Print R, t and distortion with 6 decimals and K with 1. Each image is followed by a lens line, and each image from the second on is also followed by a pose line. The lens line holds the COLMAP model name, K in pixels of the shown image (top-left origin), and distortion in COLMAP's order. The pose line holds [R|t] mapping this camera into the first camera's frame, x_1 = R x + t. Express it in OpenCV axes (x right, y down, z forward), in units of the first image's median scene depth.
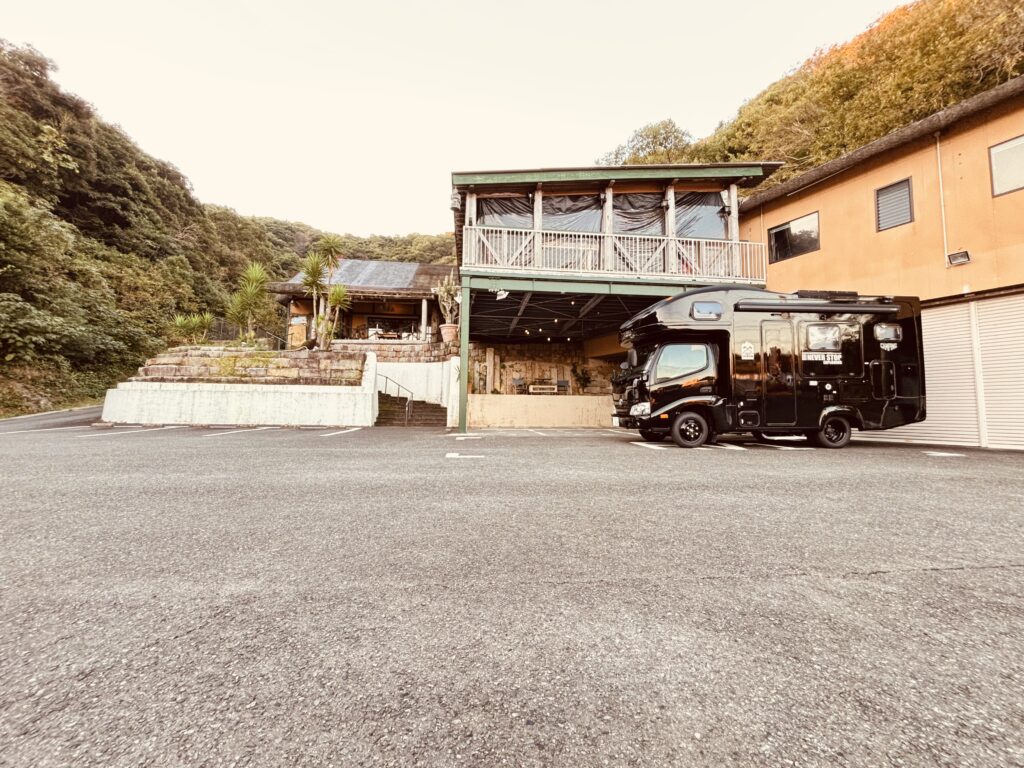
lens RADIAL K [[413.1, 0, 512.0], [0, 413.1, 384.0], [0, 0, 1]] dist [-0.000263, -0.000027]
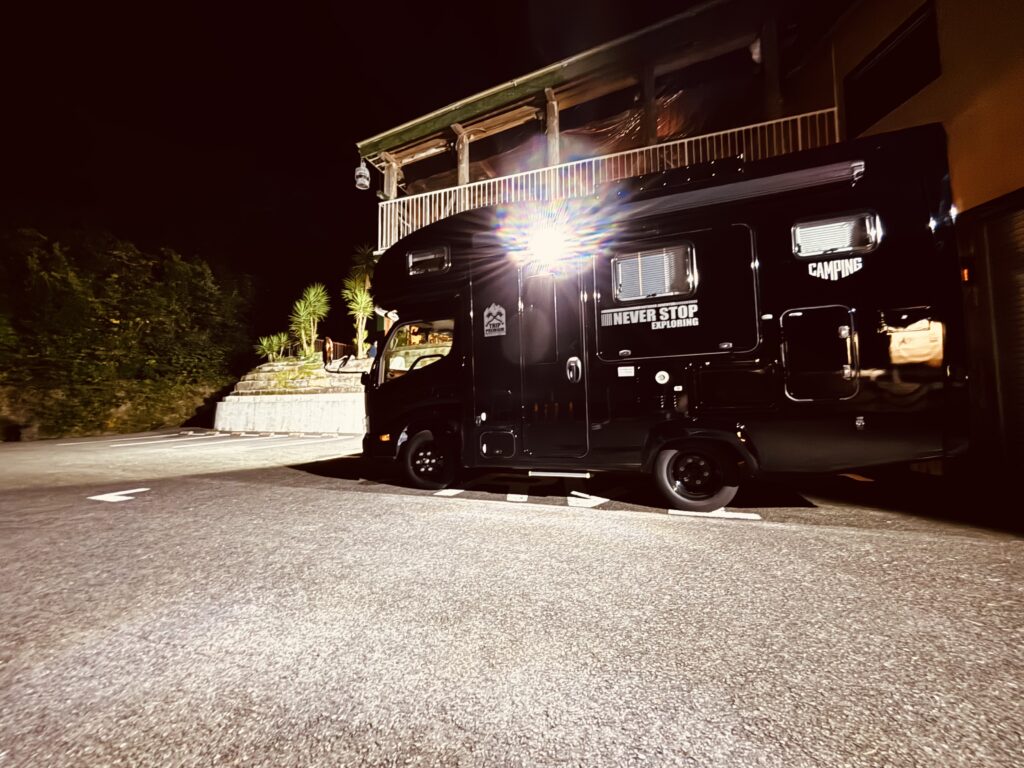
lens RADIAL K [[413.1, 0, 512.0], [0, 413.1, 384.0], [0, 0, 1]] dist [-0.000263, -0.000027]
pose [[0.910603, -0.049322, -0.410328, 0.794618], [0.054557, 0.998510, 0.001052, 0.004361], [0.409665, -0.023344, 0.911937, 0.503514]]
